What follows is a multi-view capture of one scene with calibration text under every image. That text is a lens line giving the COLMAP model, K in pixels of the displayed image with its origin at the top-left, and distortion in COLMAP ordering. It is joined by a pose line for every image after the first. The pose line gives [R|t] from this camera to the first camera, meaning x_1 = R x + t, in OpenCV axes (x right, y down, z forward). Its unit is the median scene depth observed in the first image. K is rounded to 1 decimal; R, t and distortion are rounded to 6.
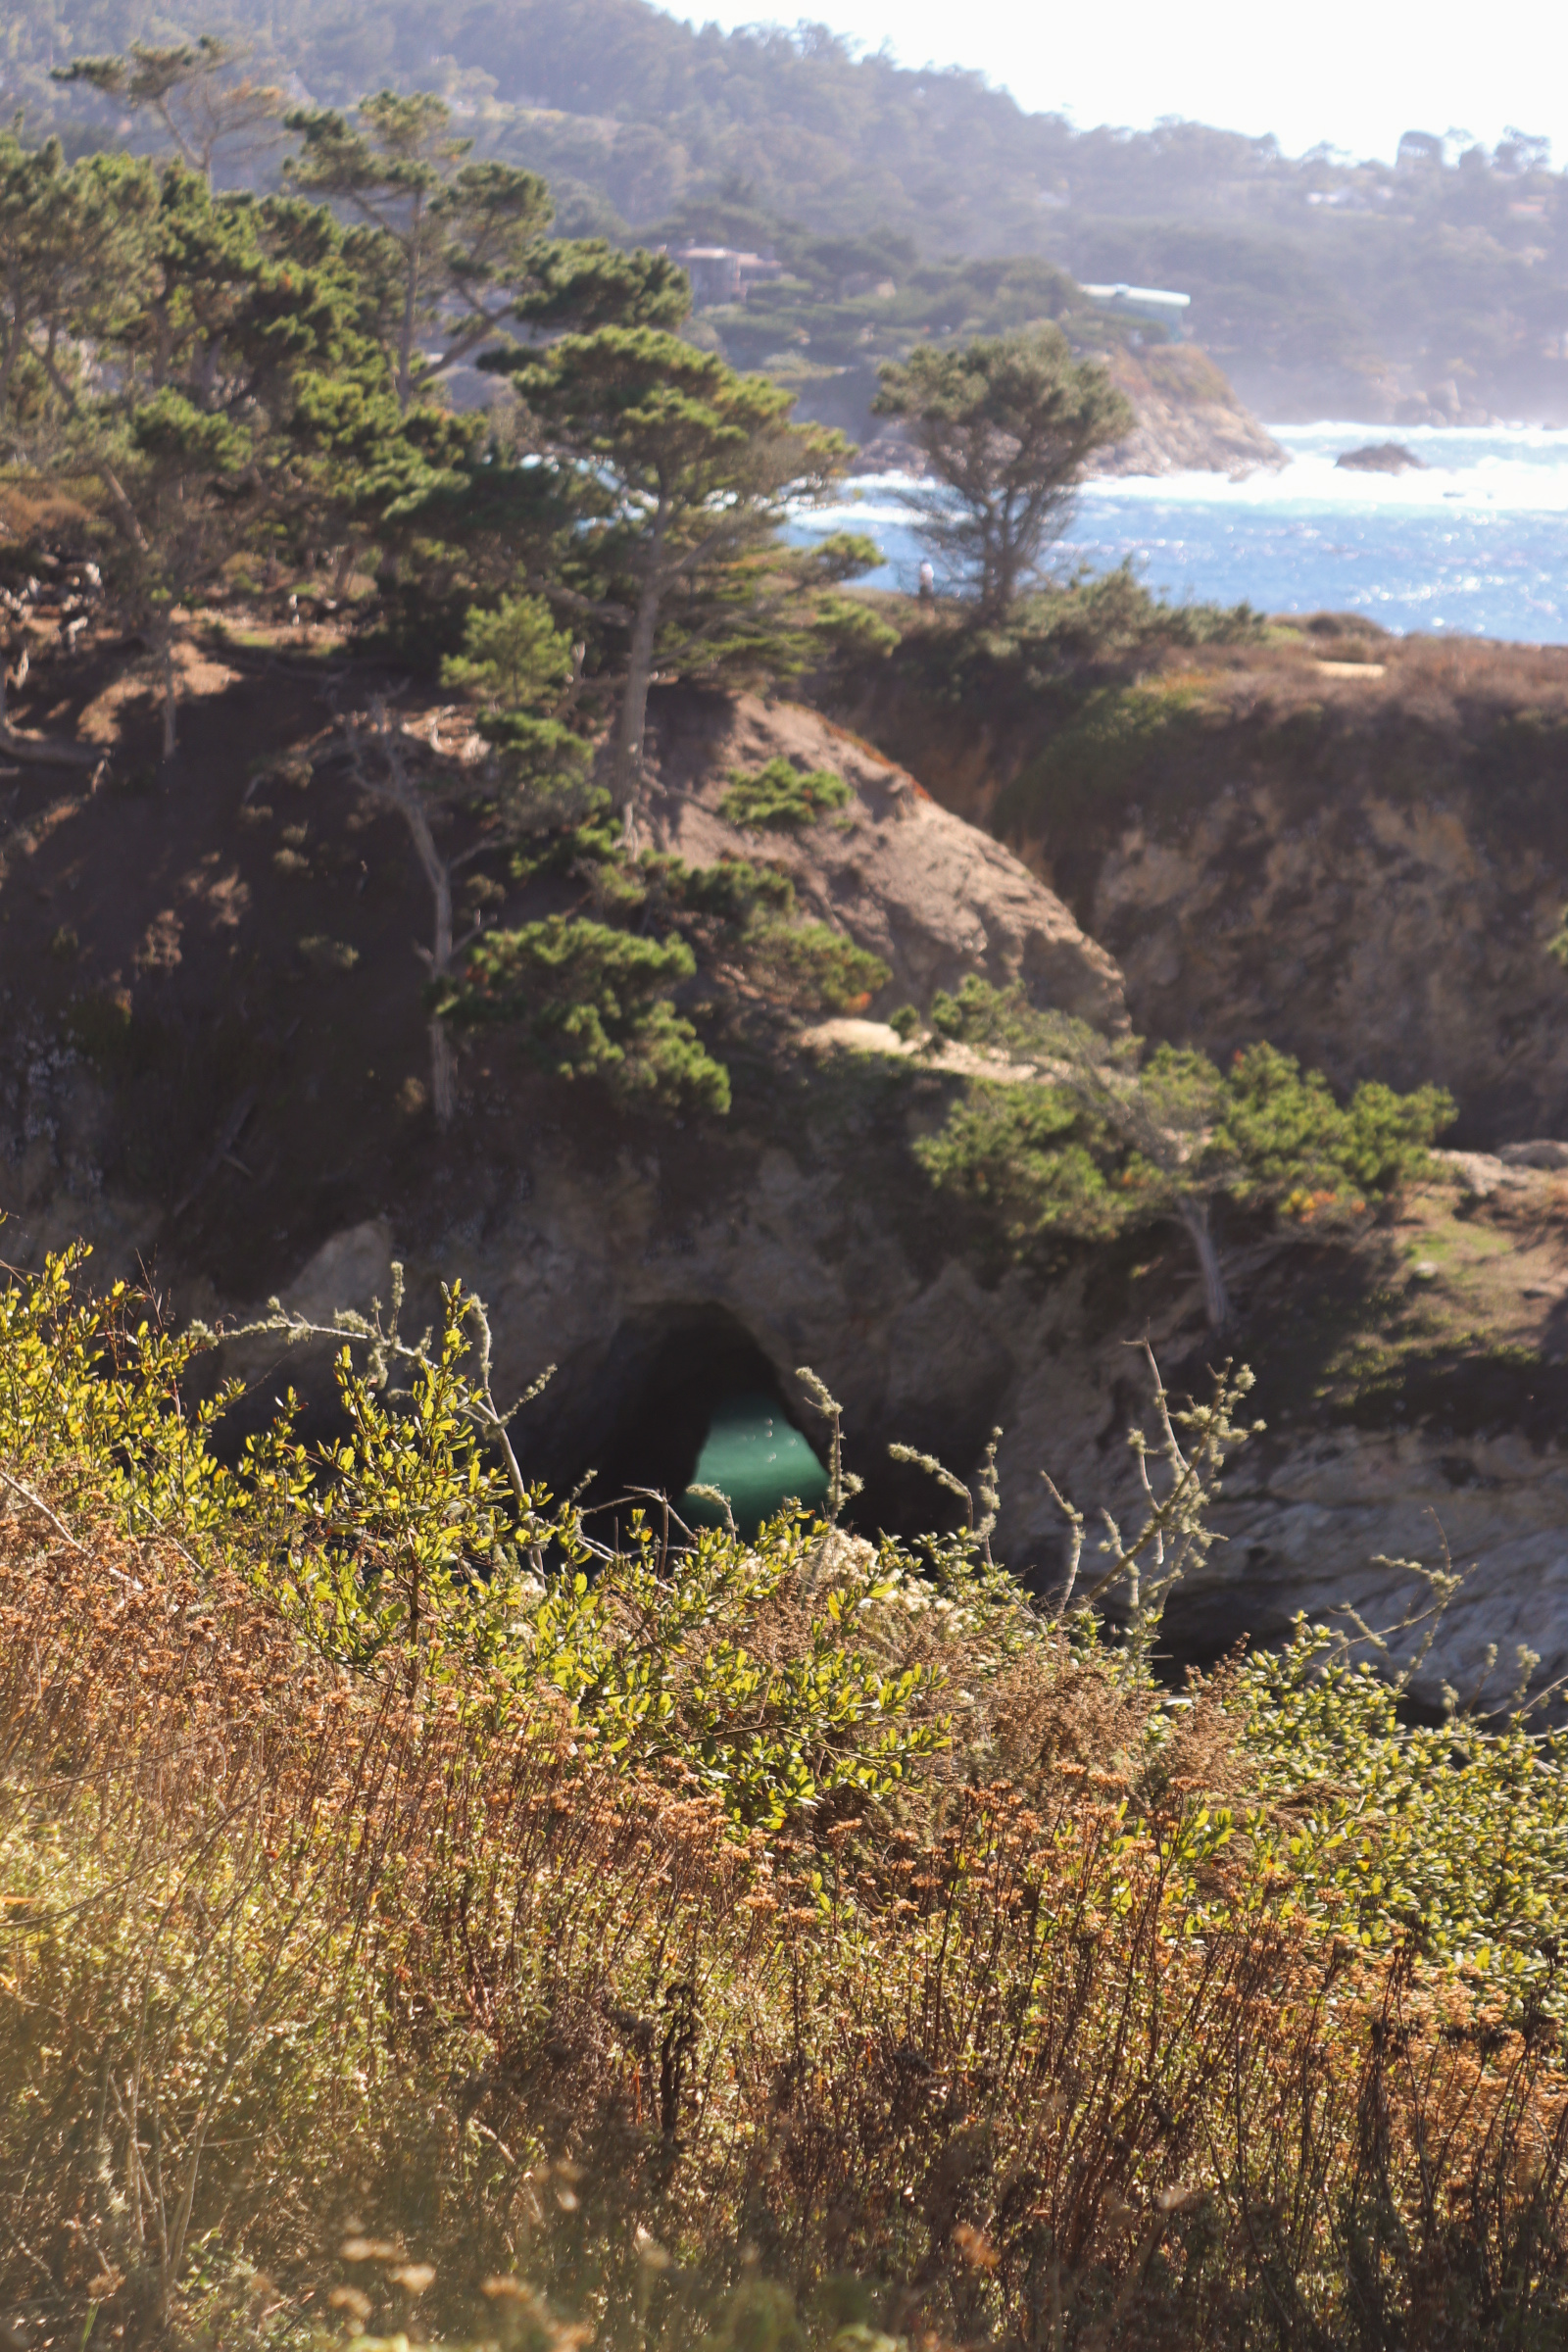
lens RADIAL K [[5811.0, 0, 784.0], [0, 5811.0, 1176.0], [0, 0, 1]] dist [0.060347, 0.654951]
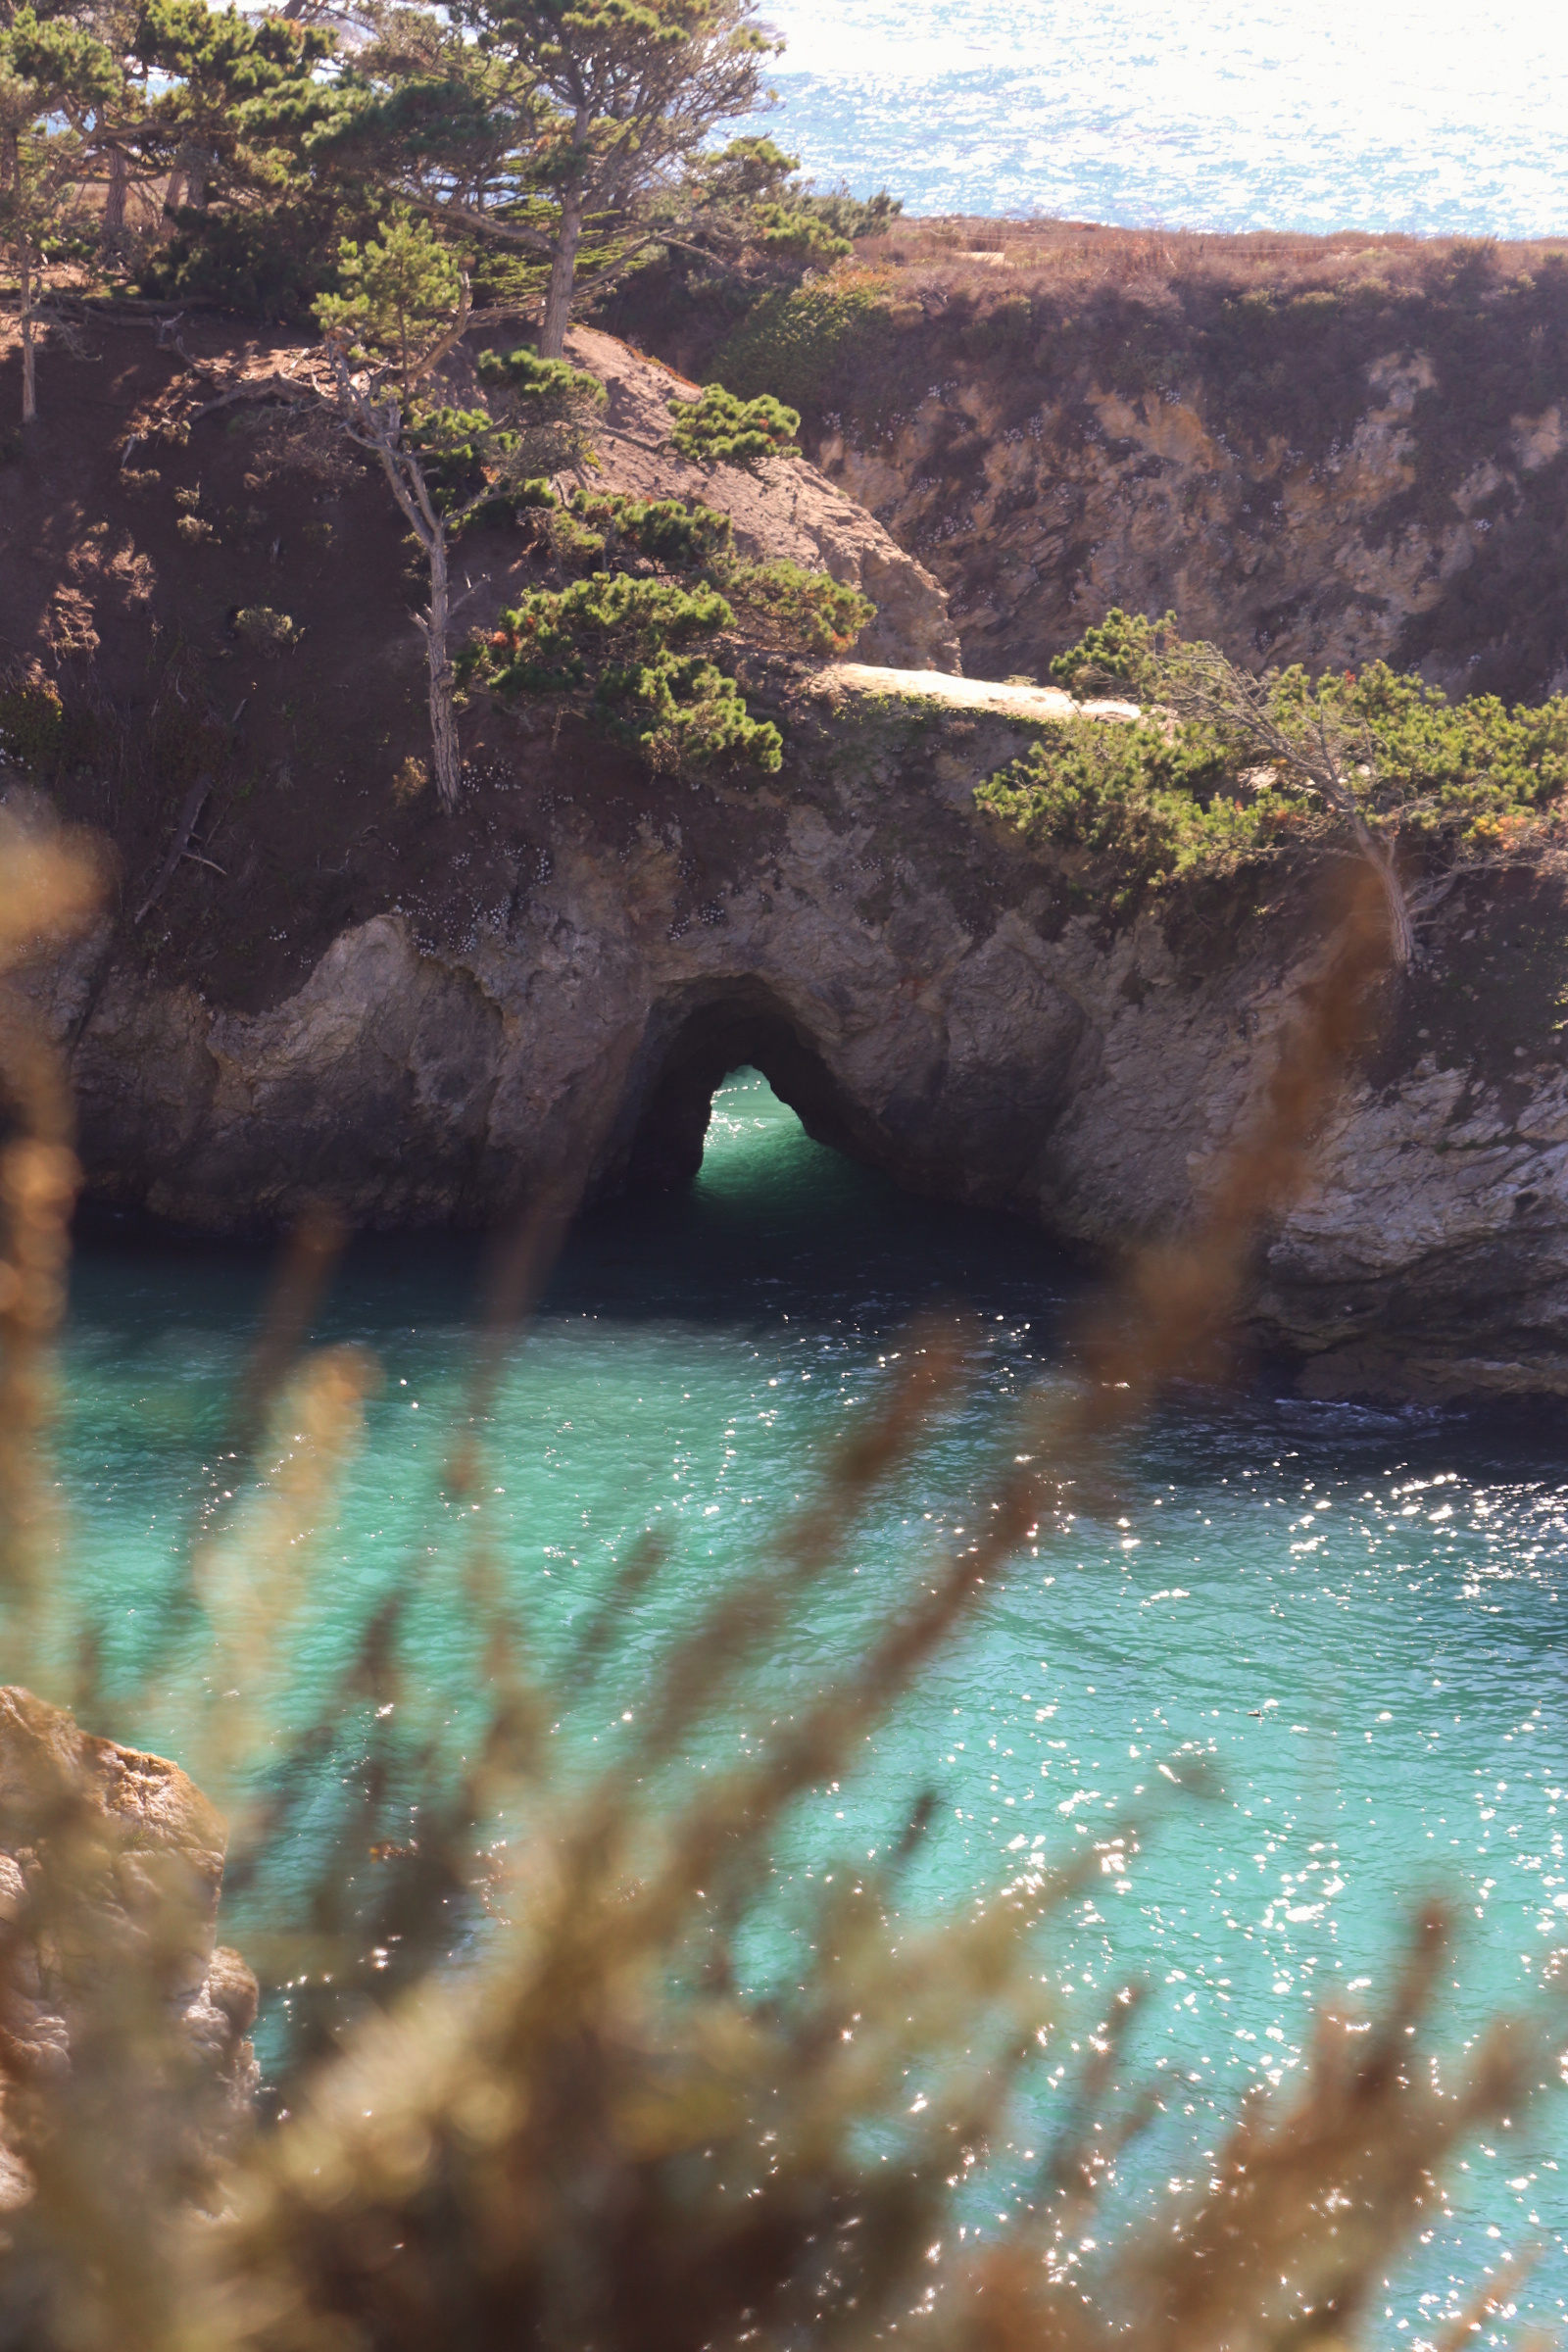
lens RADIAL K [[5811.0, 0, 784.0], [0, 5811.0, 1176.0], [0, 0, 1]] dist [0.060347, 0.654951]
pose [[0.975706, -0.082136, 0.203104, -0.187910], [0.067509, 0.994670, 0.077940, -0.017507], [-0.208424, -0.062335, 0.976050, 0.077559]]
